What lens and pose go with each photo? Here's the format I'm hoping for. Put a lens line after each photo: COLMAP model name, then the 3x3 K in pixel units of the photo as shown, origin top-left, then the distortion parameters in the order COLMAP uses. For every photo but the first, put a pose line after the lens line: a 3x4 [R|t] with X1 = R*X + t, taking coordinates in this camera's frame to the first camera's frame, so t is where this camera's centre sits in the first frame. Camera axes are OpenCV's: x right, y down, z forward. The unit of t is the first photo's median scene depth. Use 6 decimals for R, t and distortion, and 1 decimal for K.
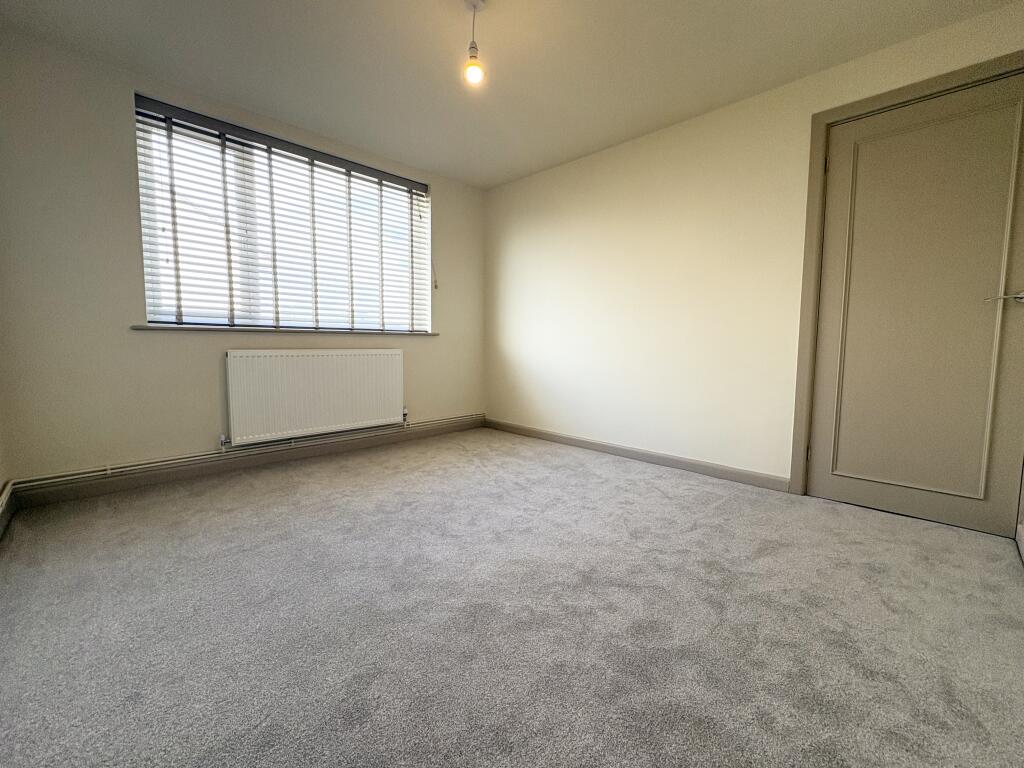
lens RADIAL K [[411.0, 0, 512.2], [0, 411.0, 382.4], [0, 0, 1]] dist [0.001845, 0.000484]
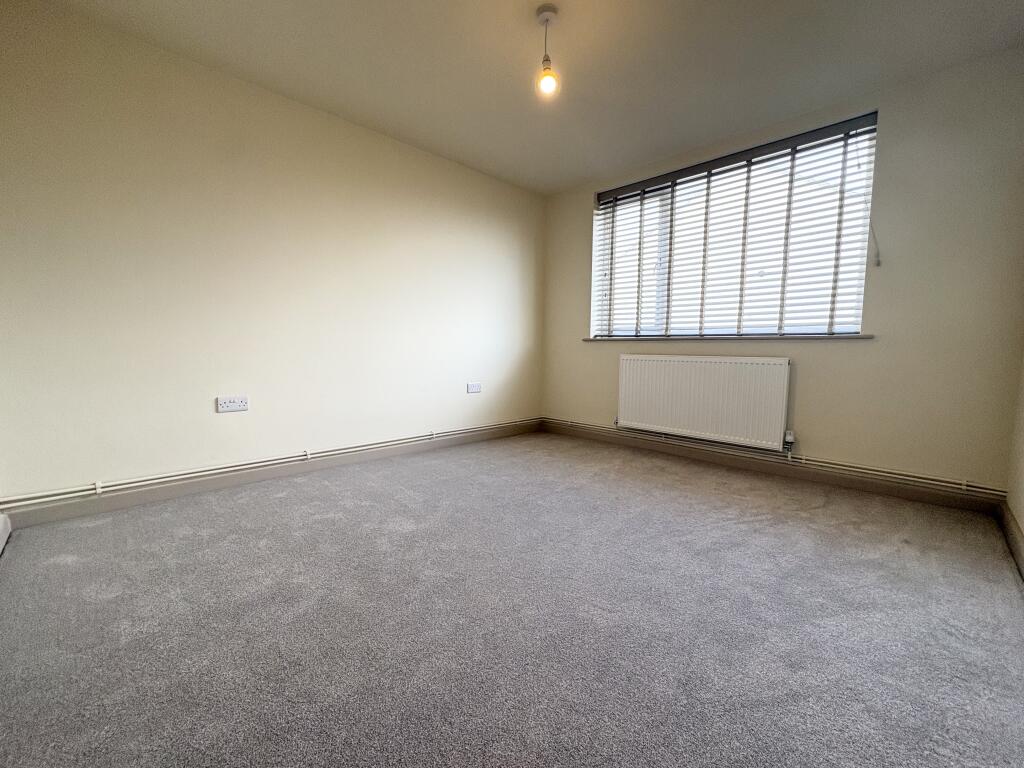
lens RADIAL K [[411.0, 0, 520.6], [0, 411.0, 385.4], [0, 0, 1]] dist [0.001845, 0.000484]
pose [[0.046536, 0.082316, -0.995519, 0.495459], [-0.100620, 0.991916, 0.077314, -0.038174], [0.993836, 0.096571, 0.054442, 0.467217]]
